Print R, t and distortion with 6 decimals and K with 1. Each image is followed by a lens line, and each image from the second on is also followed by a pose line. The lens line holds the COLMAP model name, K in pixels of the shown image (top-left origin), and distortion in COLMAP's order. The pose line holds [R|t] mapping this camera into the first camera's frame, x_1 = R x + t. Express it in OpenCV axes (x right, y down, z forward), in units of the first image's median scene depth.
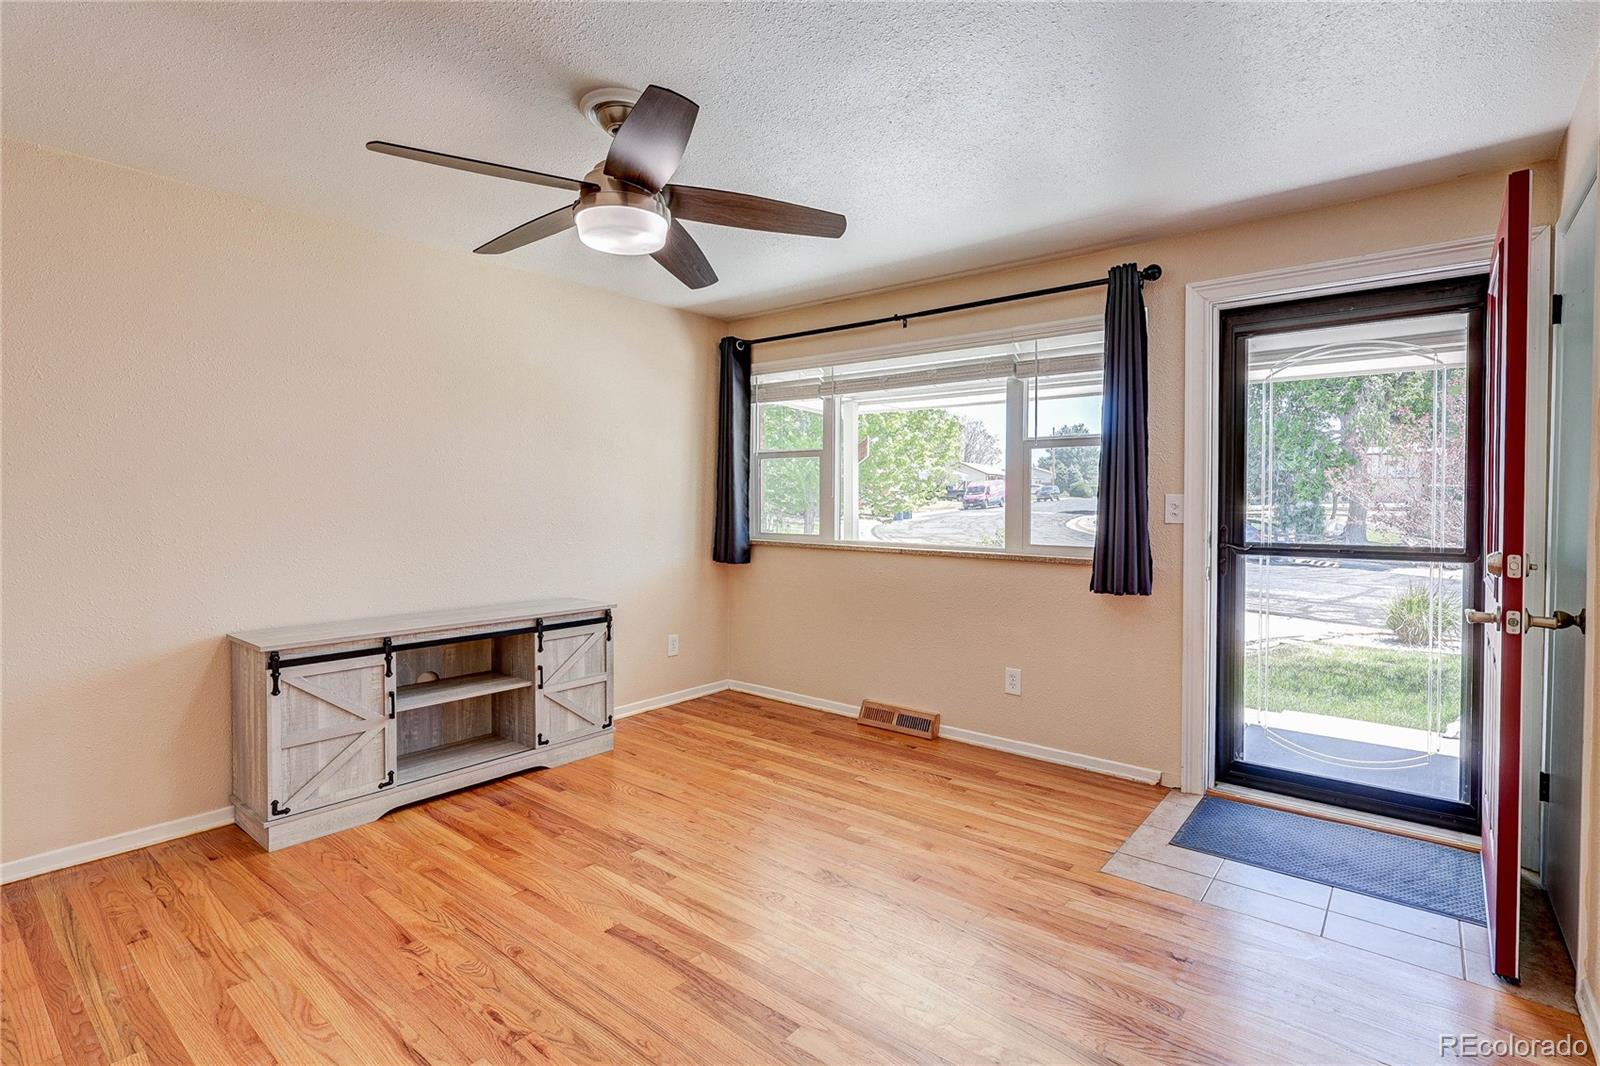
lens RADIAL K [[760.9, 0, 791.8], [0, 760.9, 505.4], [0, 0, 1]] dist [-0.005296, 0.000939]
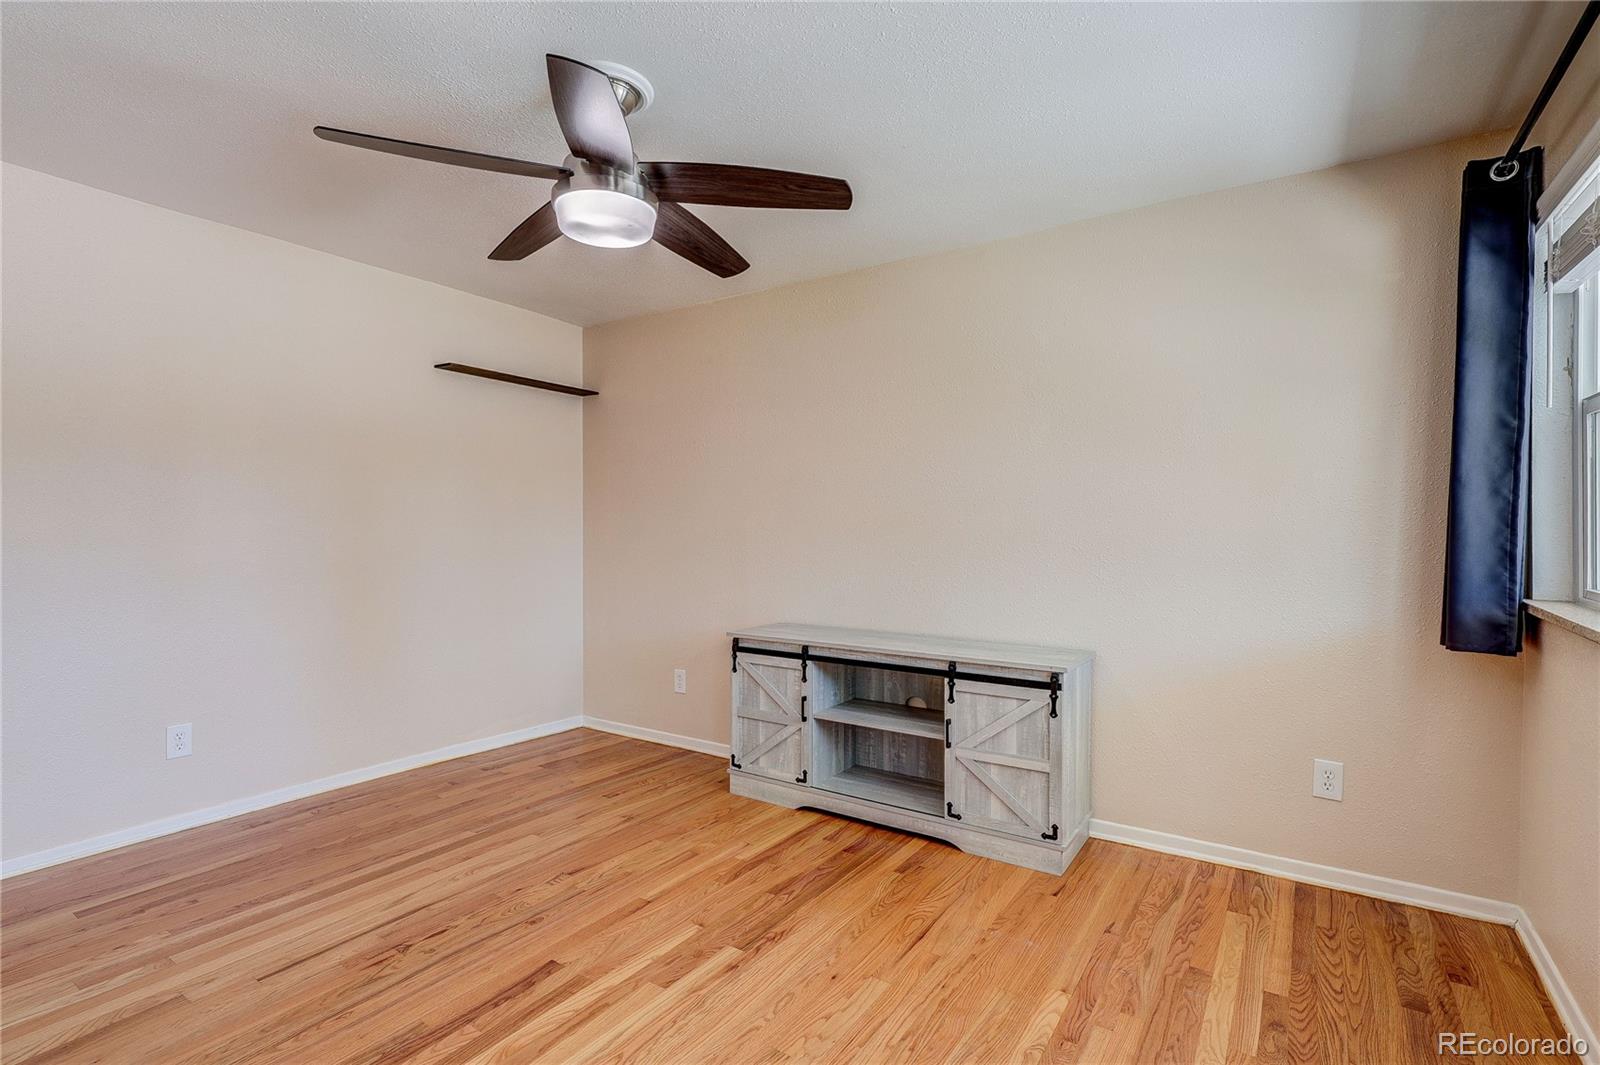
lens RADIAL K [[760.9, 0, 803.1], [0, 760.9, 527.7], [0, 0, 1]] dist [-0.005296, 0.000939]
pose [[0.104665, -0.000235, -0.994508, 0.466856], [-0.004999, 0.999987, -0.000763, 0.005574], [0.994495, 0.005051, 0.104662, 0.755962]]
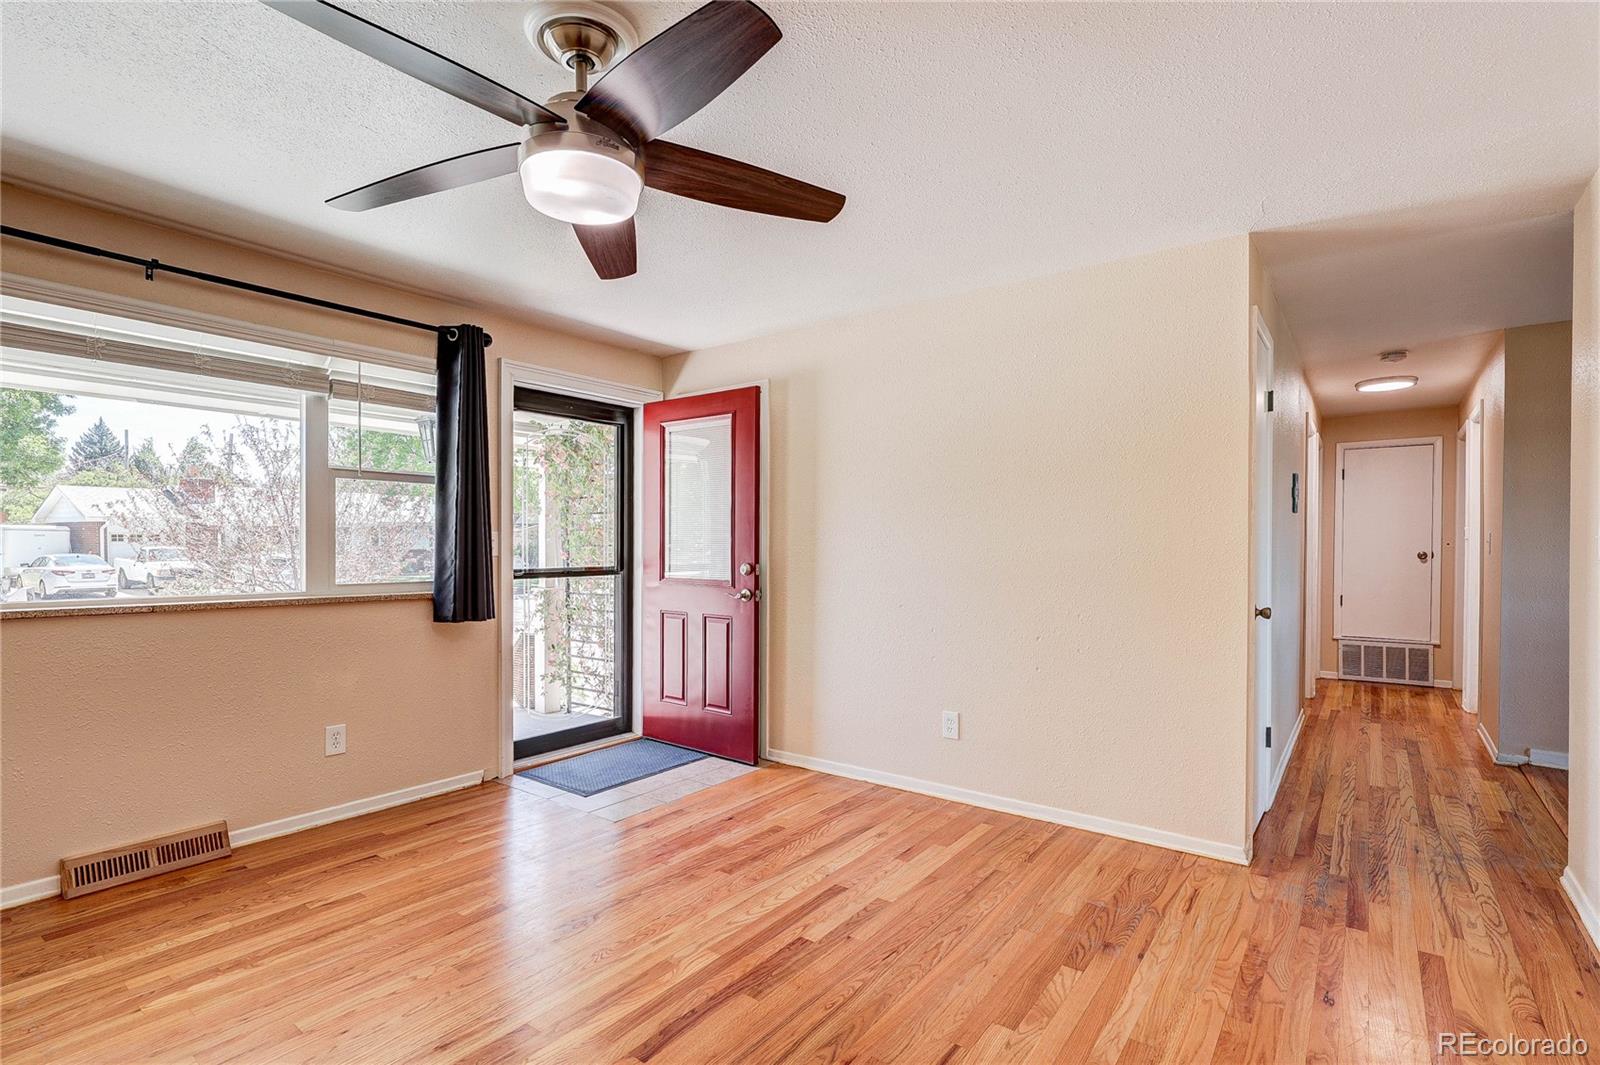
lens RADIAL K [[760.9, 0, 800.6], [0, 760.9, 545.6], [0, 0, 1]] dist [-0.005296, 0.000939]
pose [[-0.041381, -0.007821, 0.999113, -0.664567], [0.001374, 0.999968, 0.007885, -0.001479], [-0.999142, 0.001699, -0.041369, 0.538147]]
